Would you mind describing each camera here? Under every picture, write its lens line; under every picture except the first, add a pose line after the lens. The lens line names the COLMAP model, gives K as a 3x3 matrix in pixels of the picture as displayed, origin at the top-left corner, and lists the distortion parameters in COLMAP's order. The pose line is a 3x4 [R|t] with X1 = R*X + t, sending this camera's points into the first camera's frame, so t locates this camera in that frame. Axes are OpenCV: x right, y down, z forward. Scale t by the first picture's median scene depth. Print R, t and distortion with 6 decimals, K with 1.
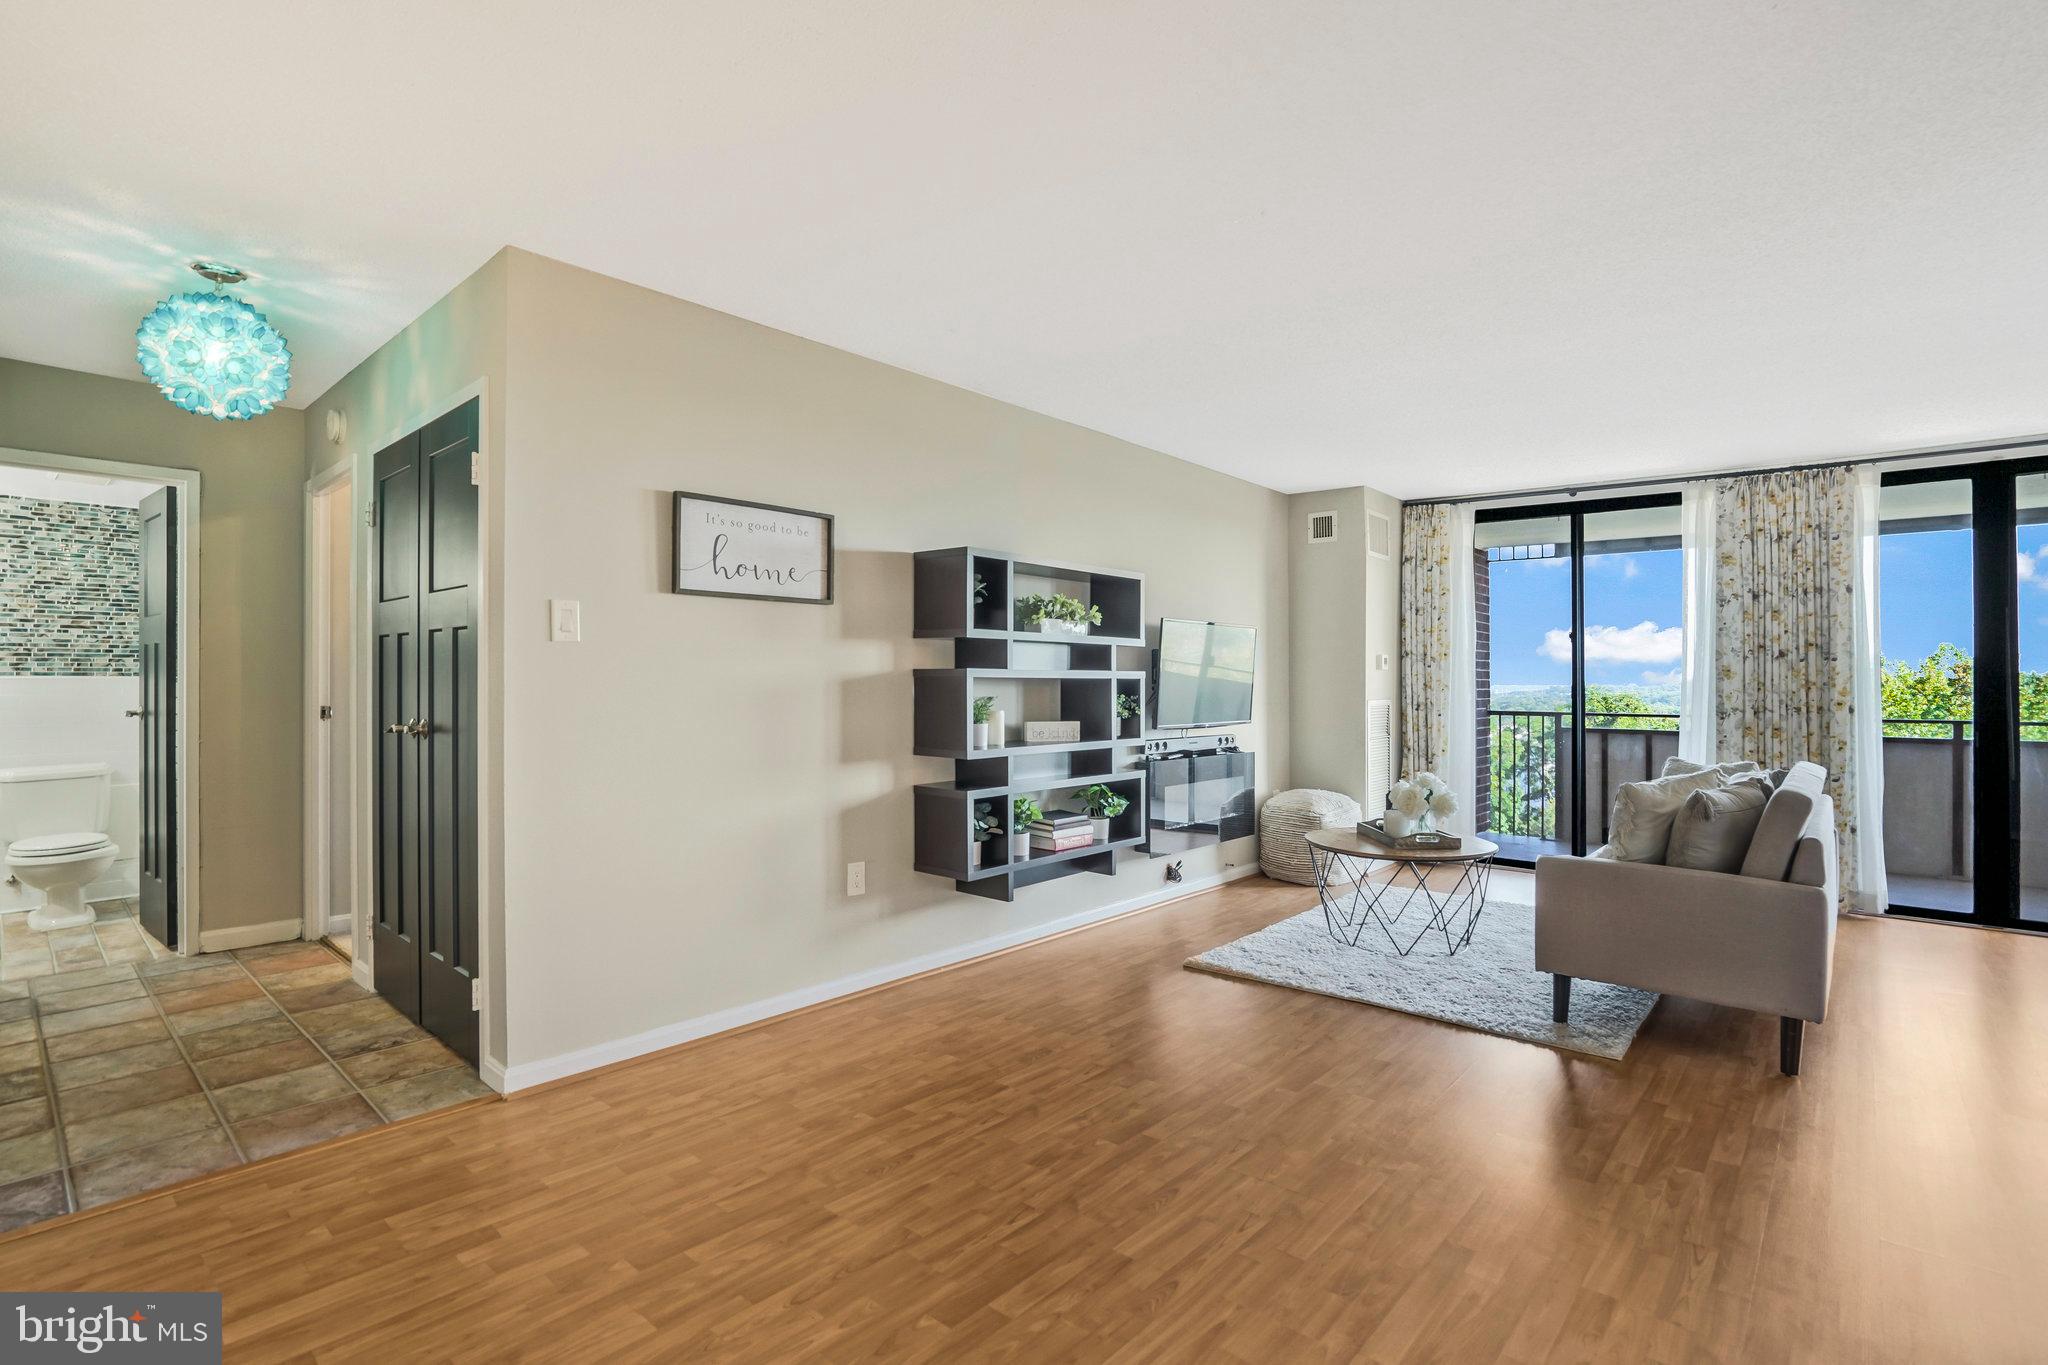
lens RADIAL K [[966.0, 0, 1010.8], [0, 966.0, 687.2], [0, 0, 1]] dist [-0.062672, 0.025160]
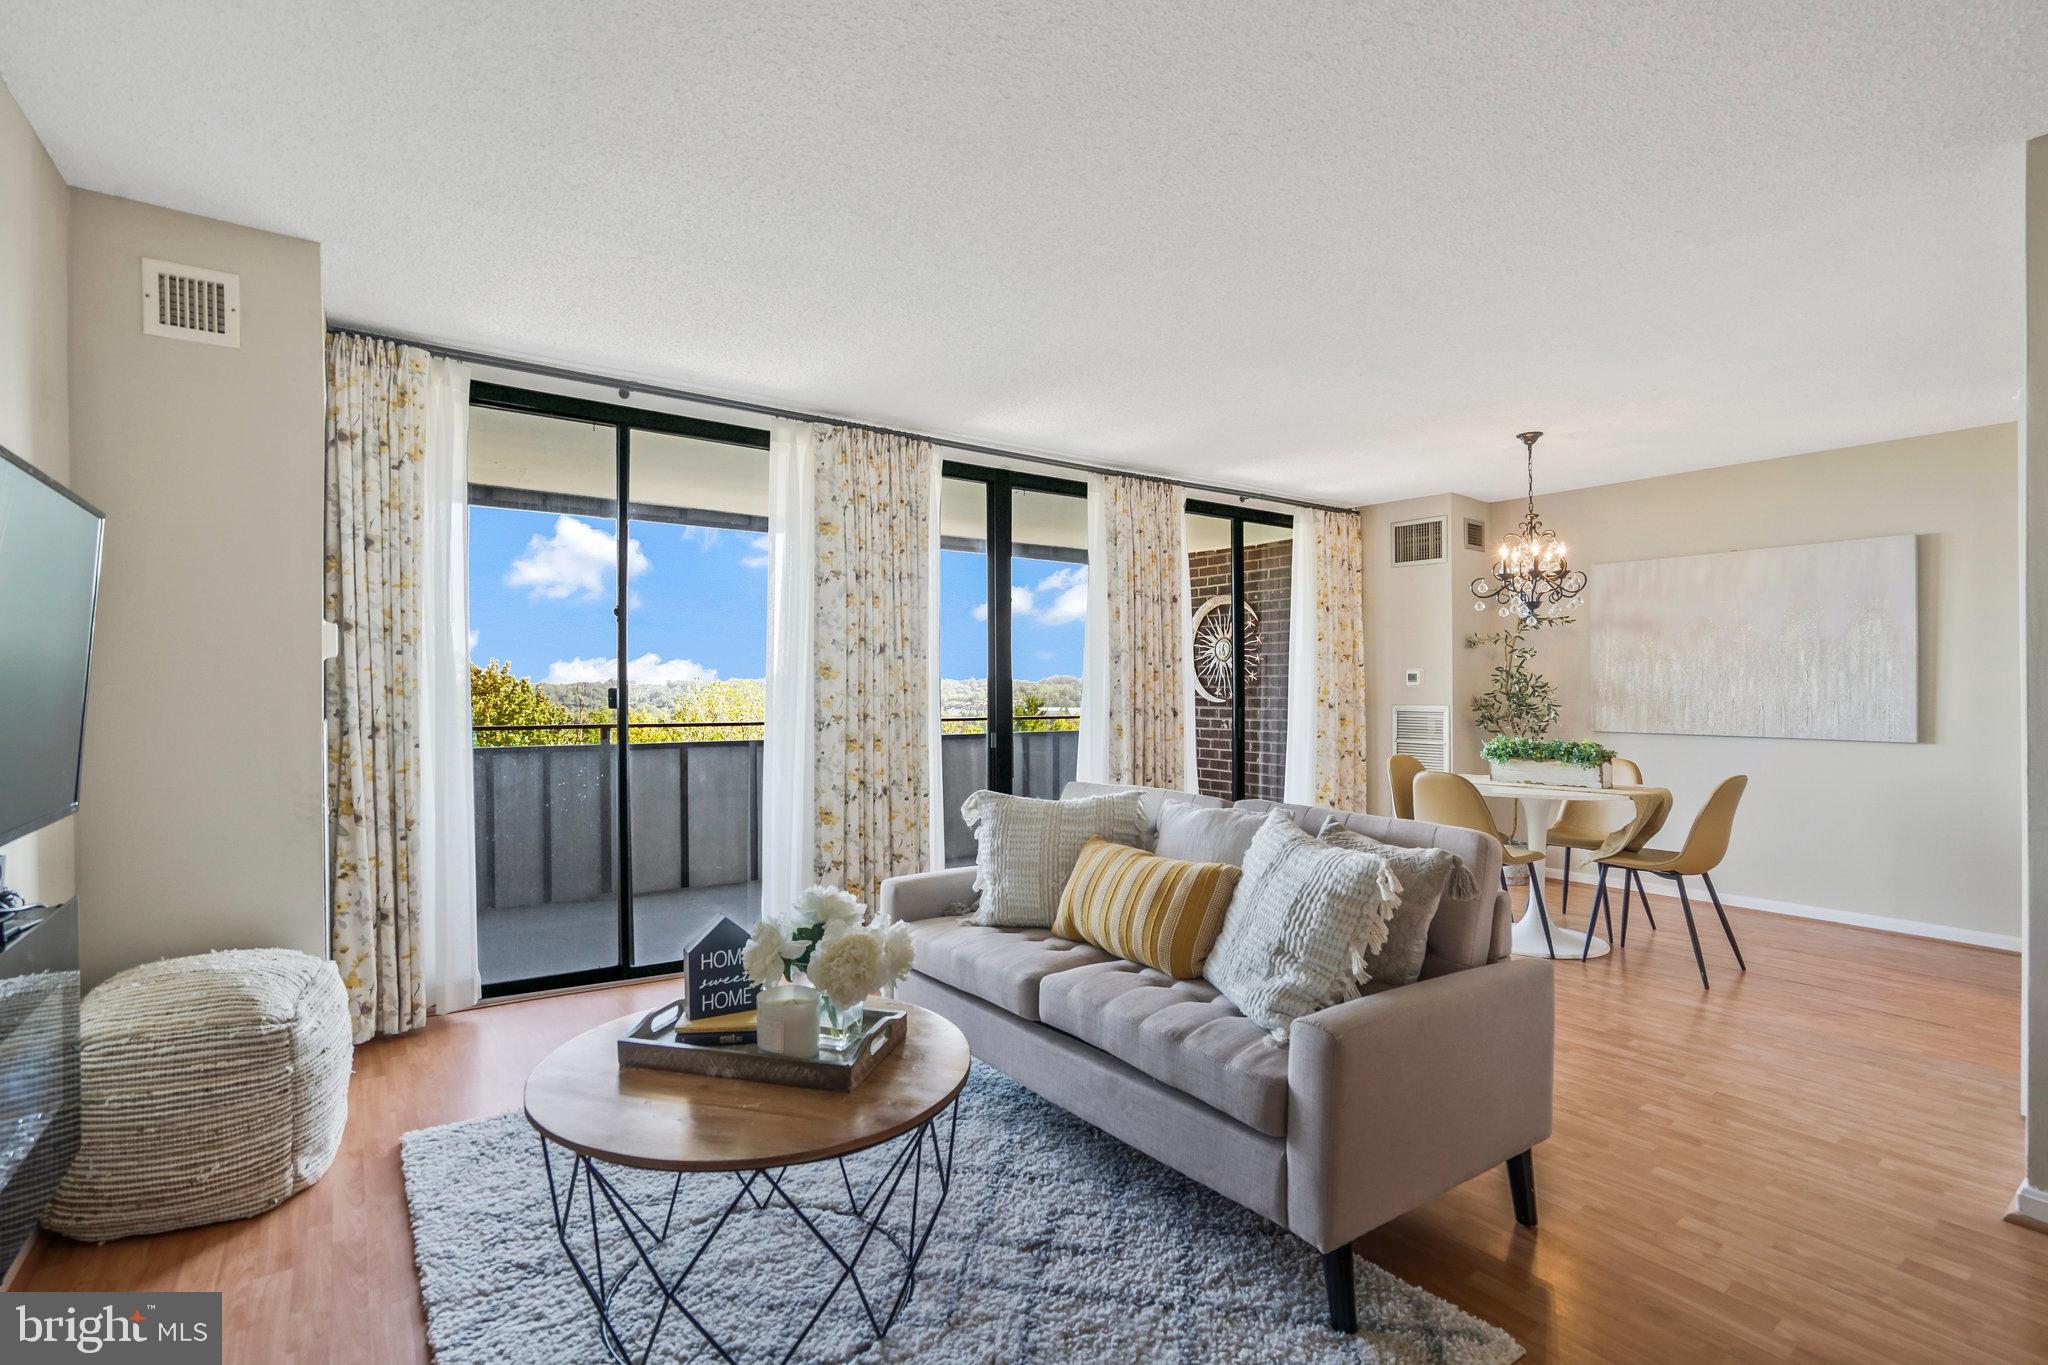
lens RADIAL K [[966.0, 0, 1010.8], [0, 966.0, 687.2], [0, 0, 1]] dist [-0.062672, 0.025160]
pose [[0.204792, -0.003238, 0.978800, 0.010023], [0.004879, 0.999985, 0.002287, -0.003348], [-0.978793, 0.004307, 0.204805, 0.731379]]
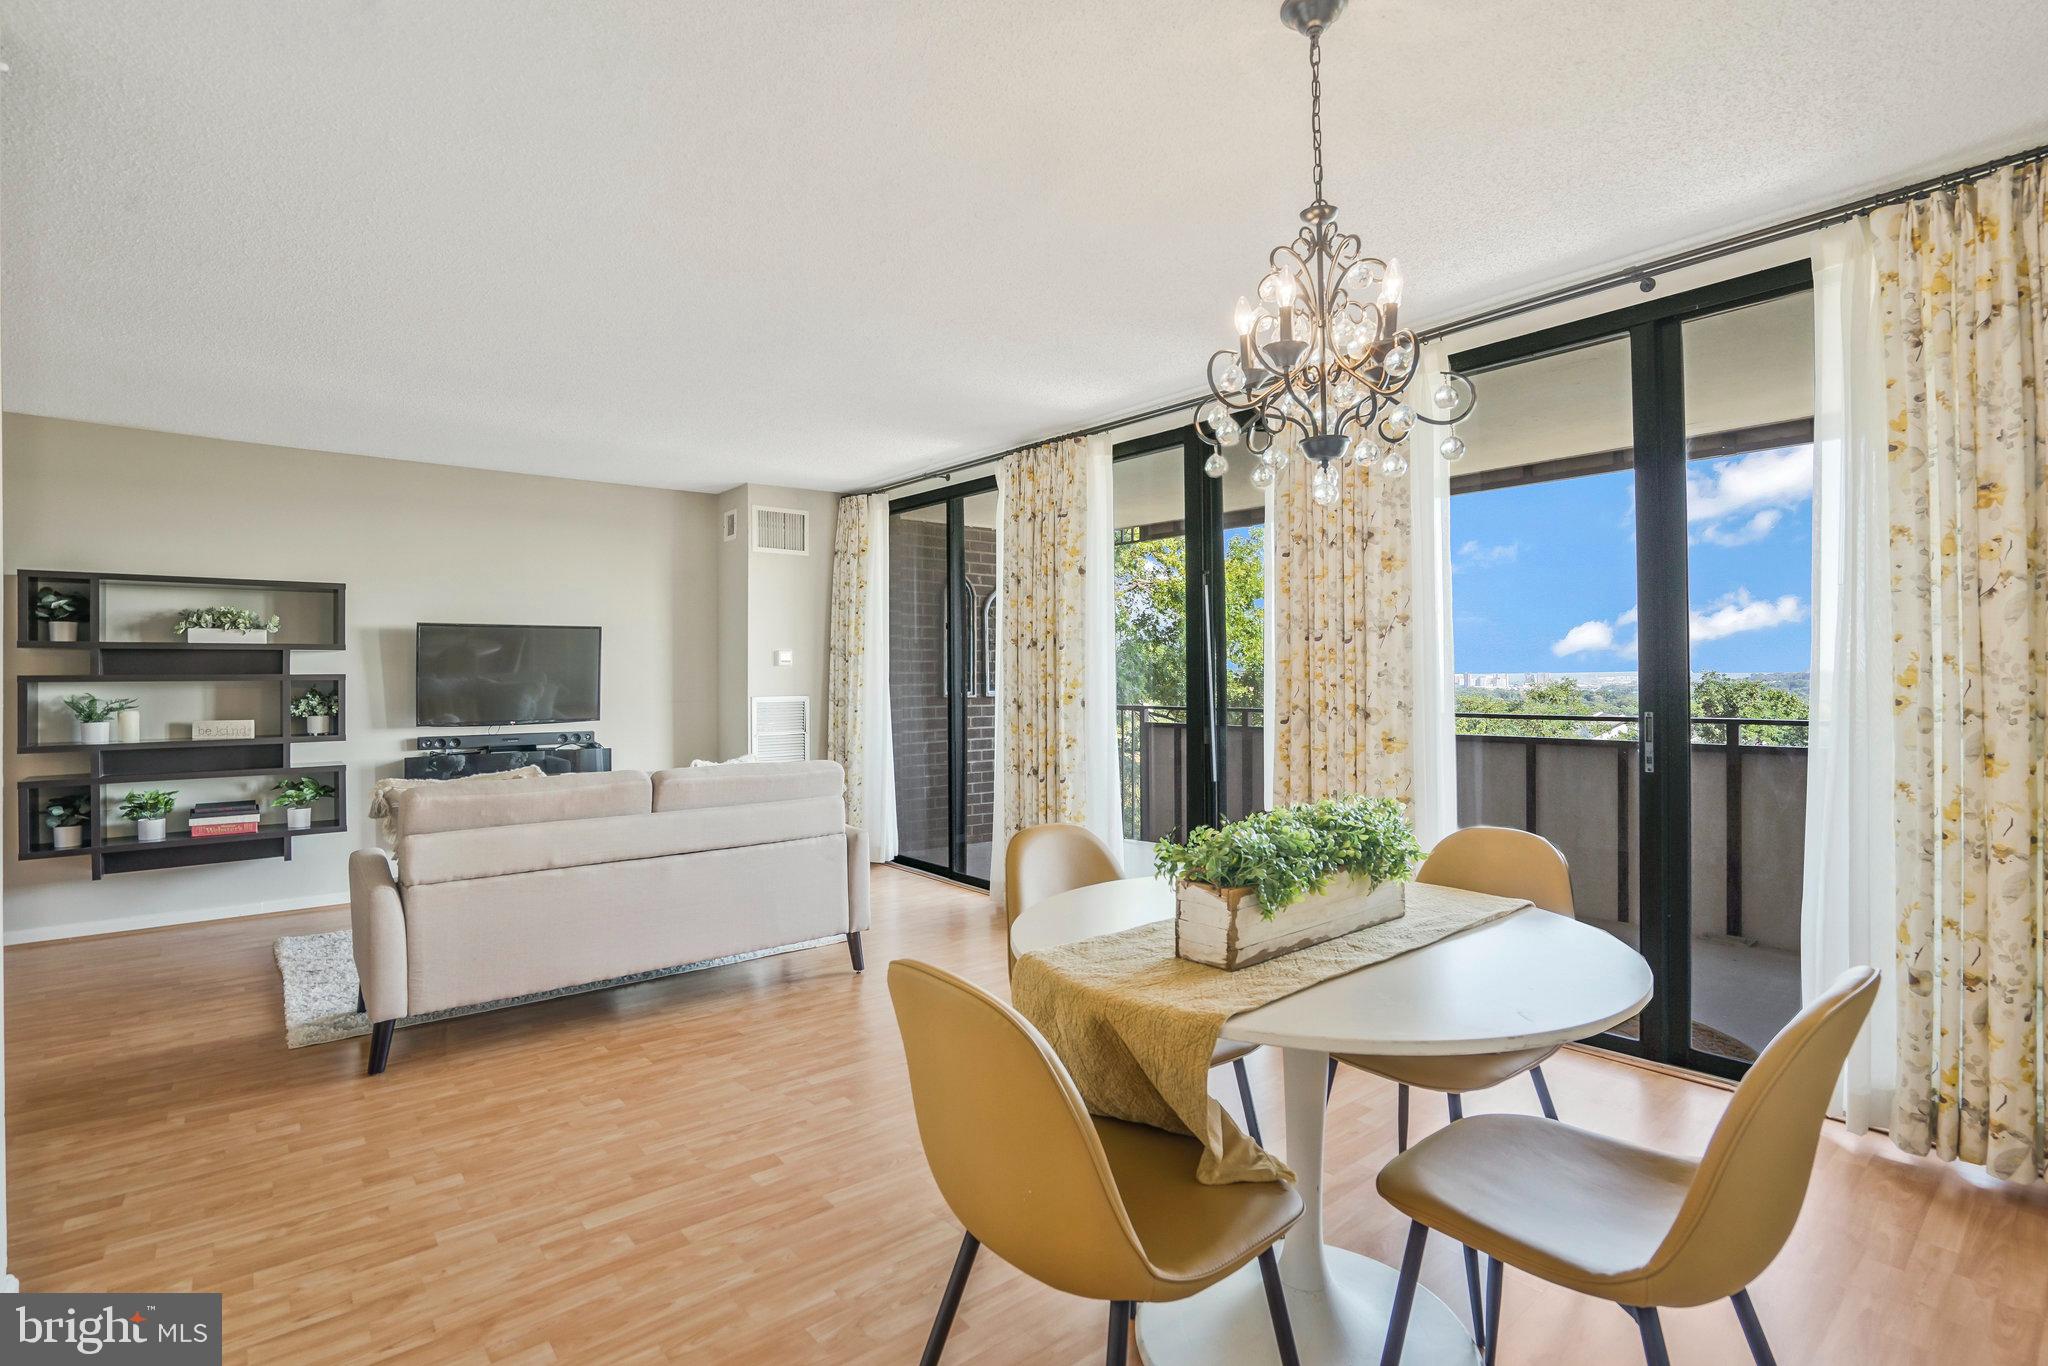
lens RADIAL K [[969.9, 0, 1015.1], [0, 969.9, 672.1], [0, 0, 1]] dist [-0.058513, 0.018057]
pose [[0.989650, -0.013348, -0.142877, 0.965597], [0.011617, 0.999849, -0.012944, 0.005398], [0.143028, 0.011150, 0.989656, 0.055957]]
